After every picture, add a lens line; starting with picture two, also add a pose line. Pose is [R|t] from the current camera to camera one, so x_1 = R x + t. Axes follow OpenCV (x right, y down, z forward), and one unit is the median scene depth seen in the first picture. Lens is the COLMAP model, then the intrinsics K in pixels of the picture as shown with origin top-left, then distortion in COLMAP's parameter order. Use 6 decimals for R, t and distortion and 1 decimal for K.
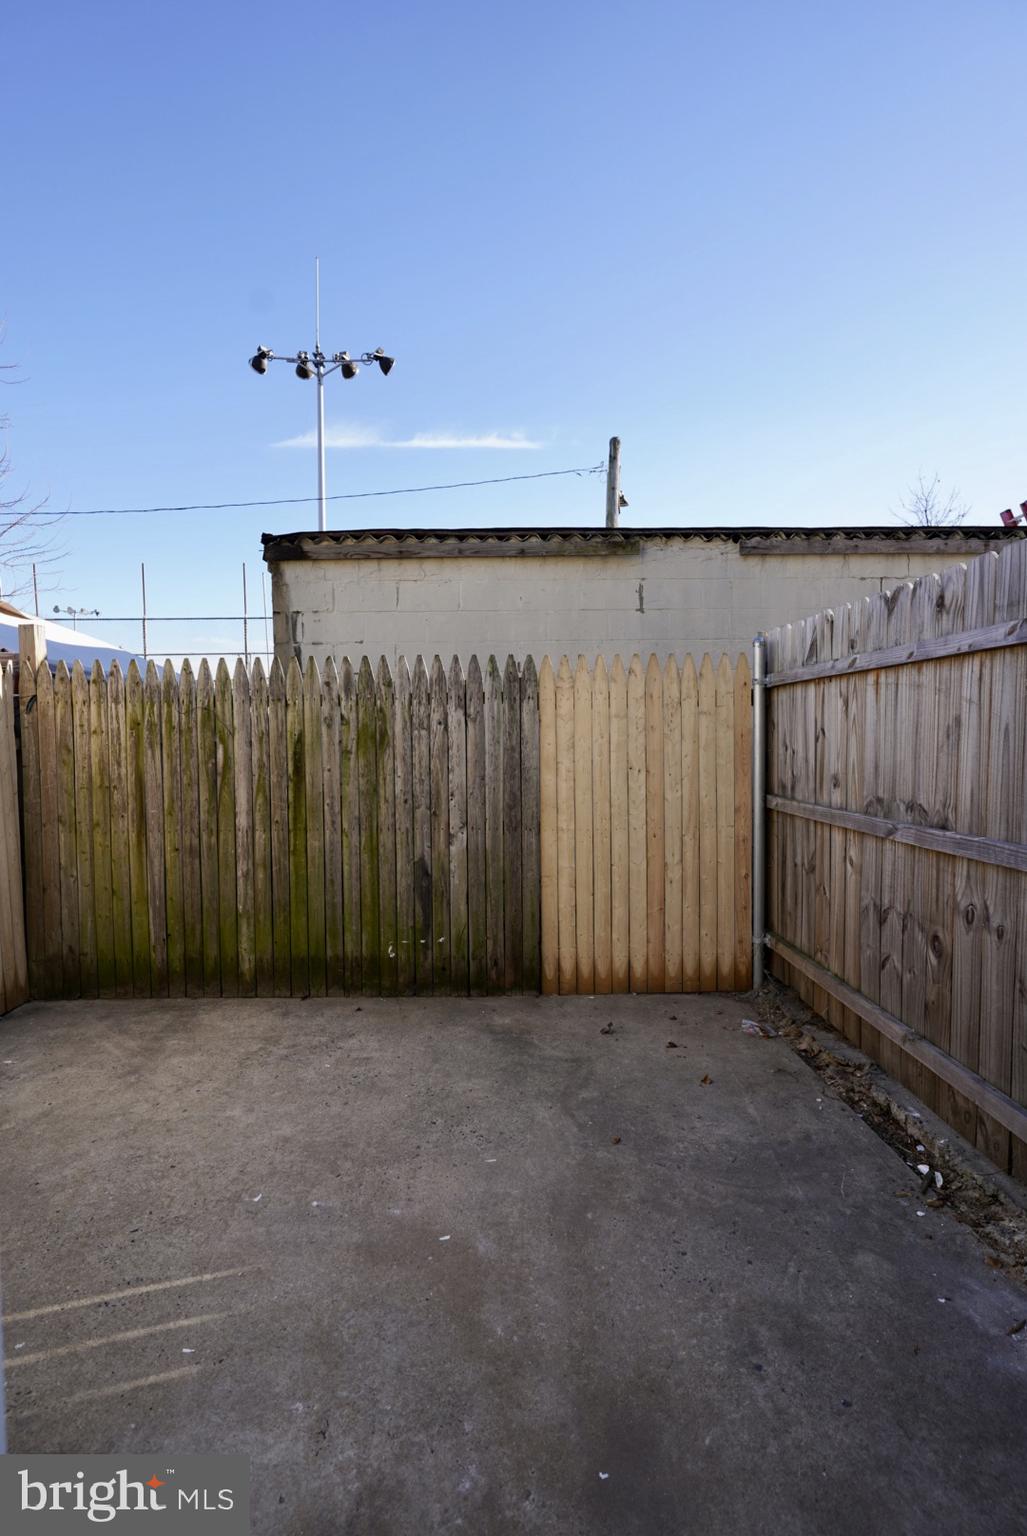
lens RADIAL K [[741.2, 0, 507.7], [0, 741.2, 770.2], [0, 0, 1]] dist [-0.010743, 0.006703]
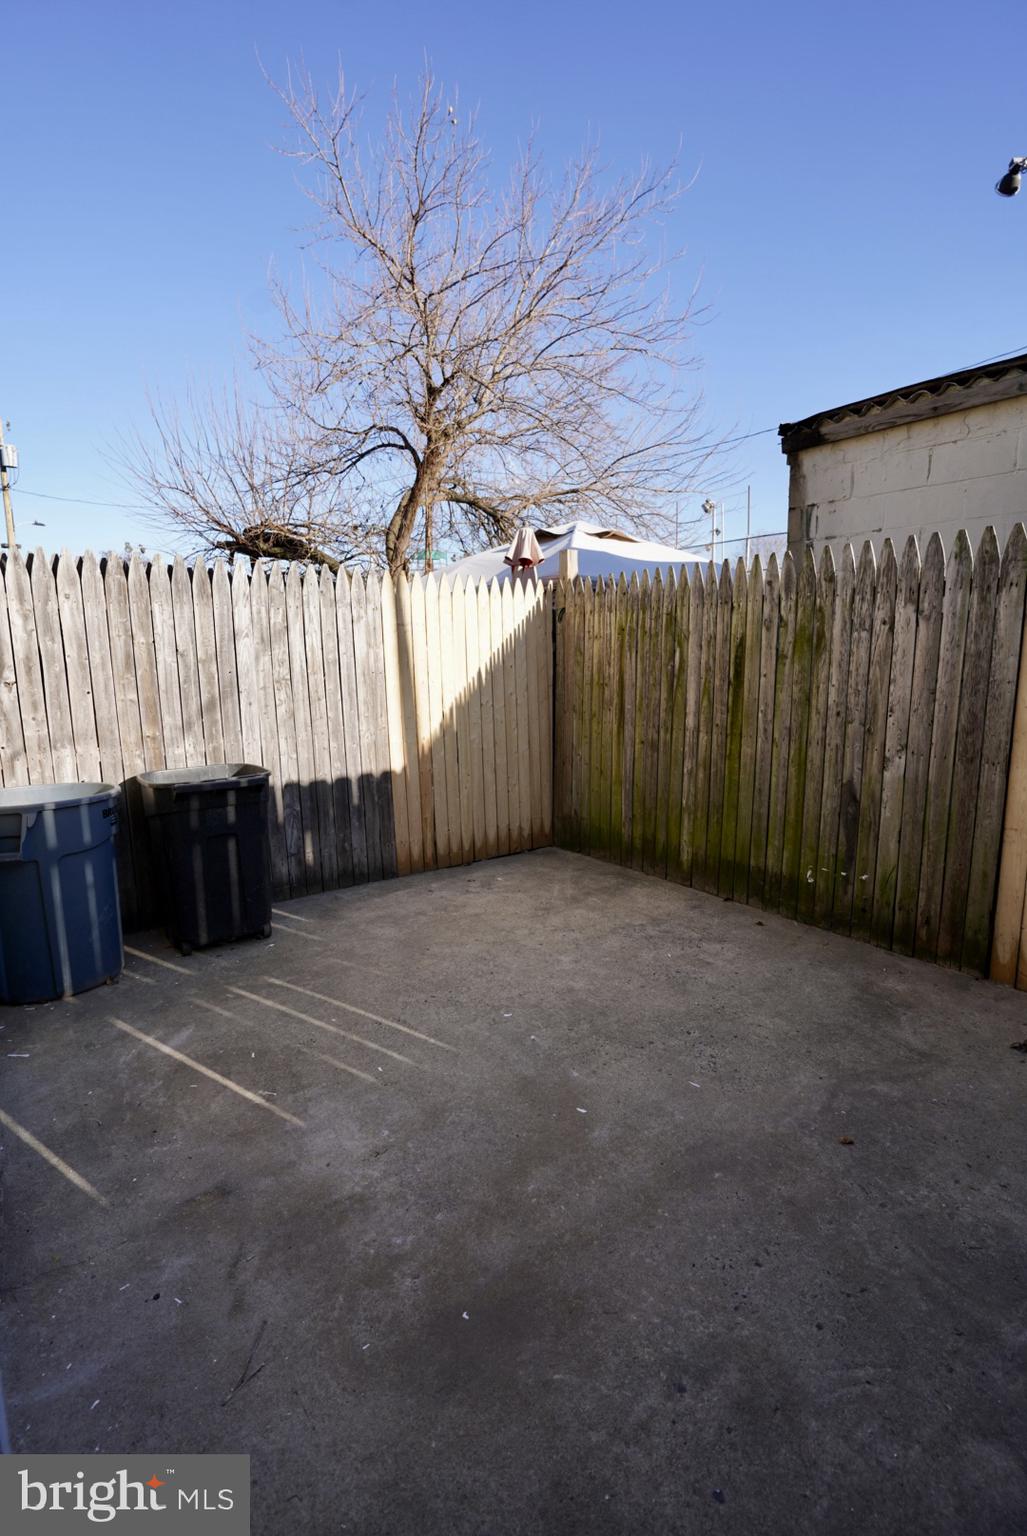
lens RADIAL K [[741.2, 0, 503.1], [0, 741.2, 769.6], [0, 0, 1]] dist [-0.010743, 0.006703]
pose [[0.597708, 0.132070, -0.790761, 0.328444], [-0.036770, 0.989816, 0.137522, 0.001285], [0.800870, -0.053121, 0.596478, 0.155352]]
